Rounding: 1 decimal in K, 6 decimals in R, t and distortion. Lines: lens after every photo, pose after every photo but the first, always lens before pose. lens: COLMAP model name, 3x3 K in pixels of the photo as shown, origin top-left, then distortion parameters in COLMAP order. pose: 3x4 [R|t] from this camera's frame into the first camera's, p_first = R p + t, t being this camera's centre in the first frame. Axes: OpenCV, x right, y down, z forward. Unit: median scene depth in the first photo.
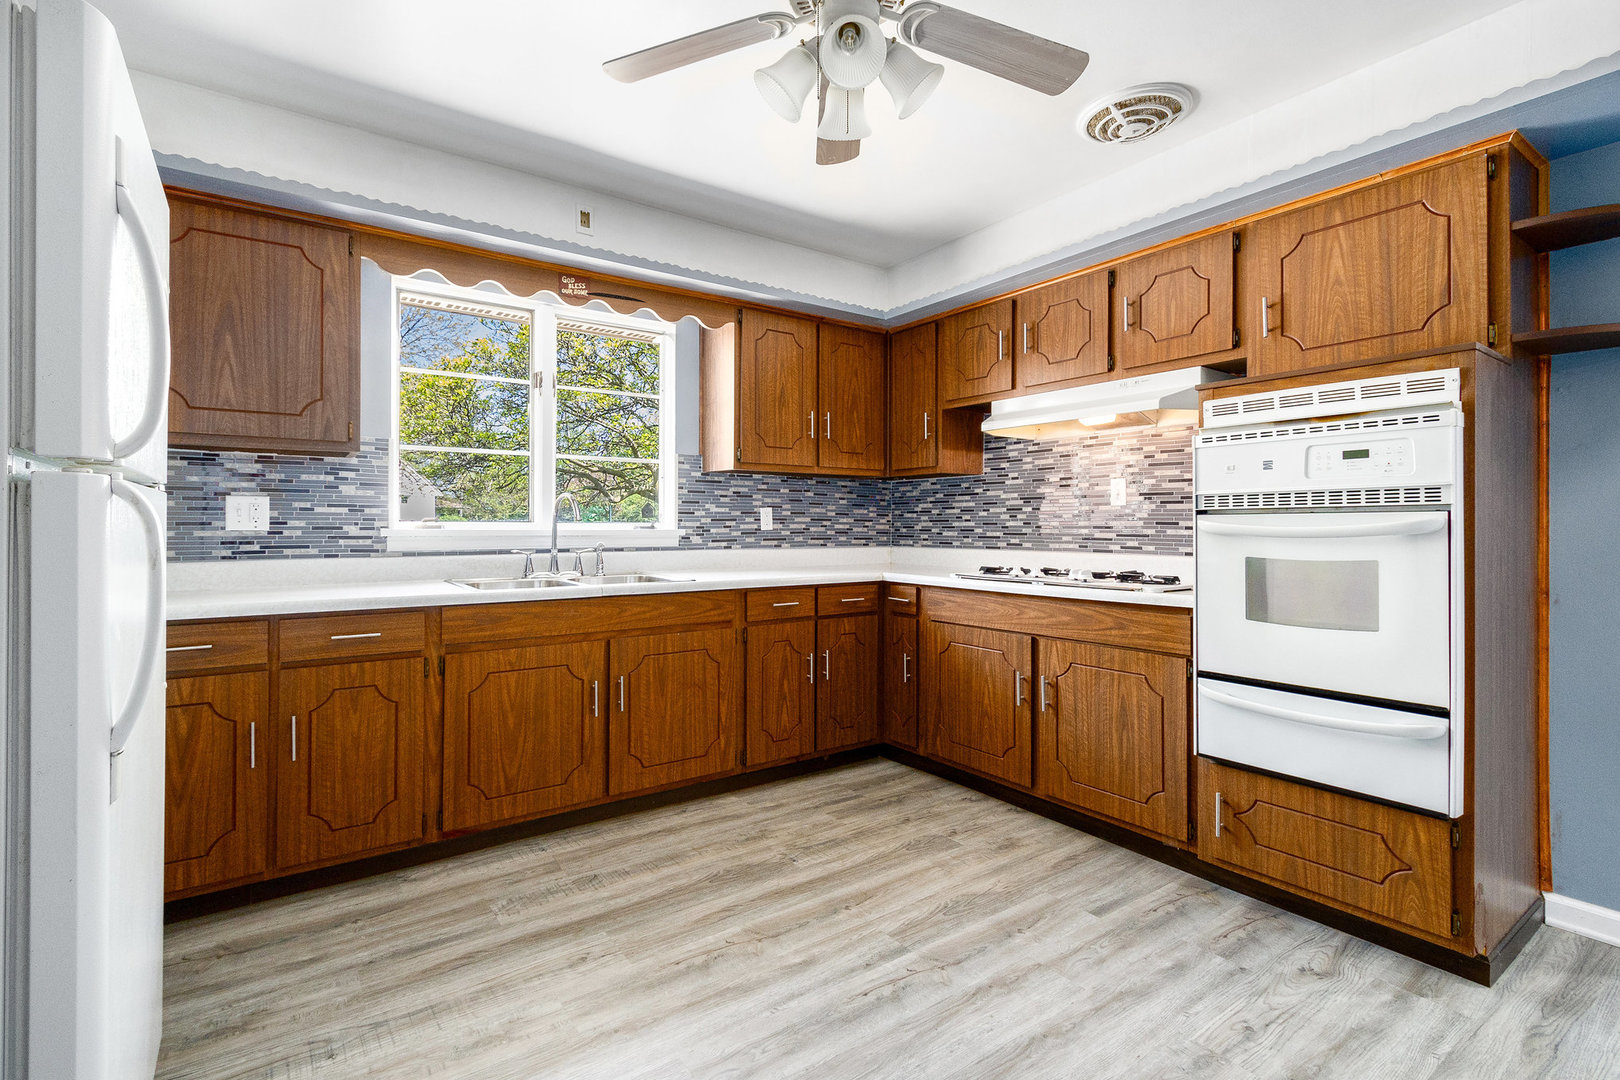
lens RADIAL K [[703.7, 0, 843.4], [0, 703.7, 525.0], [0, 0, 1]] dist [0.000999, 0.000236]
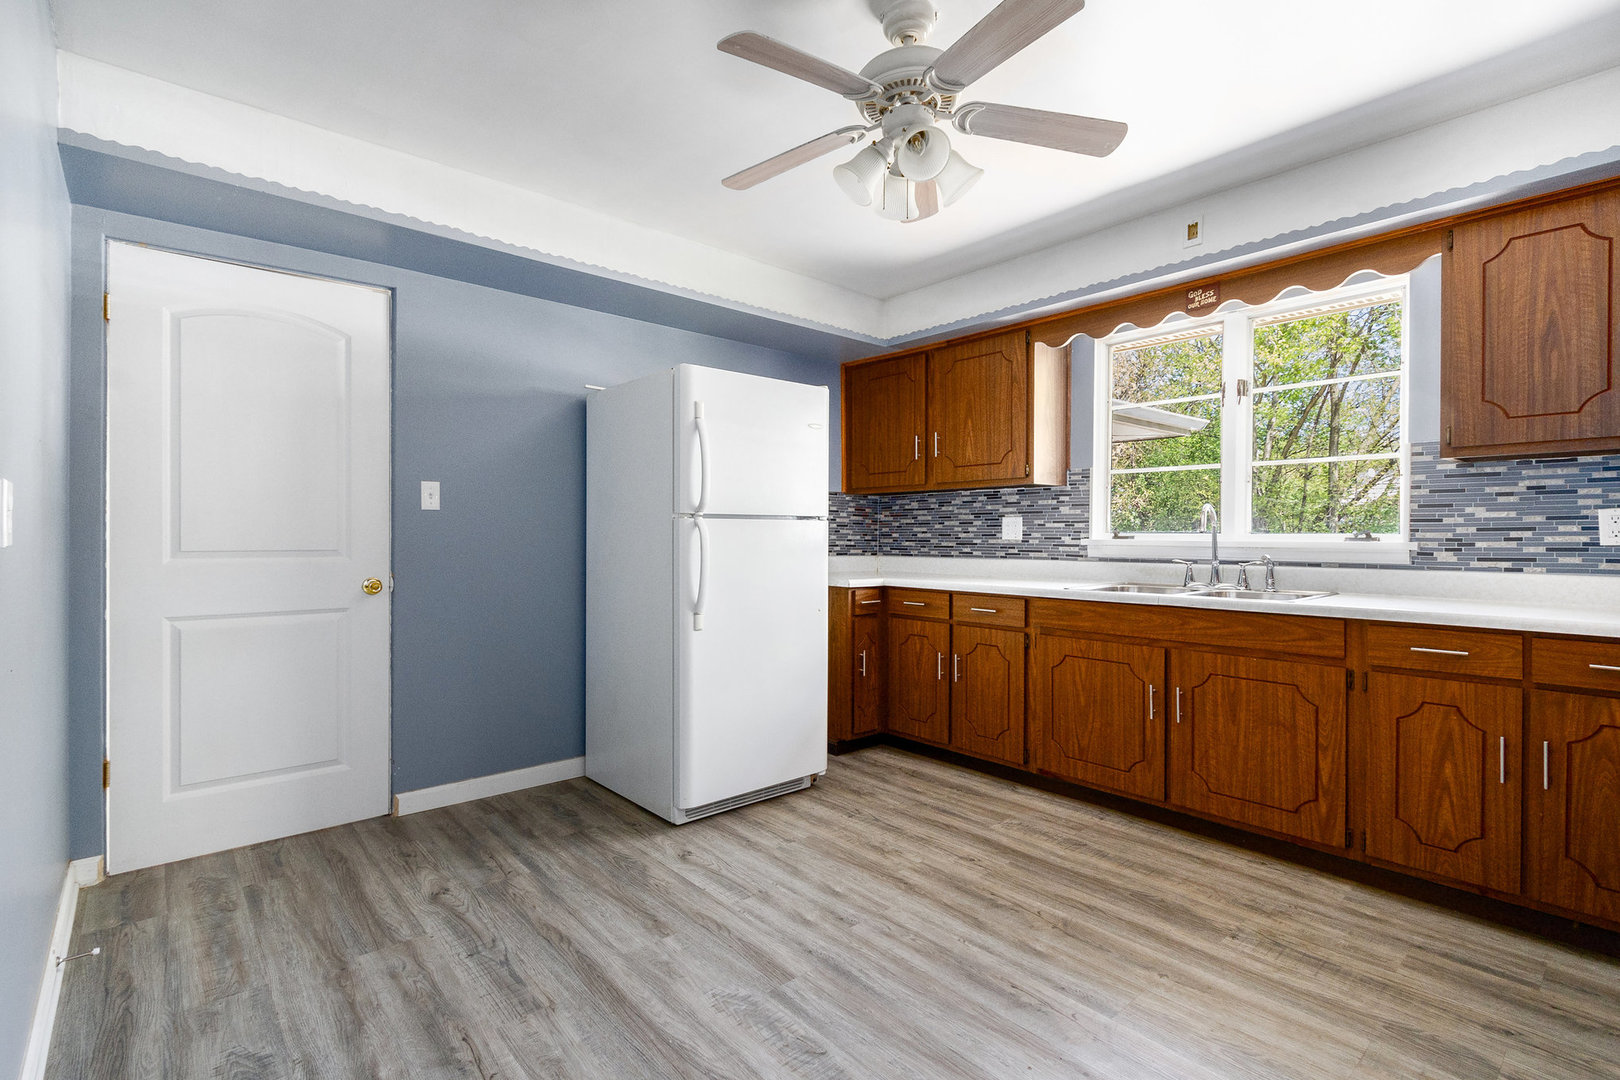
lens RADIAL K [[759.7, 0, 810.0], [0, 759.7, 540.0], [0, 0, 1]] dist [0.001558, -0.000086]
pose [[0.112870, 0.006875, -0.993586, 0.687387], [-0.000495, 0.999976, 0.006863, -0.002161], [0.993610, -0.000282, 0.112871, 0.354009]]
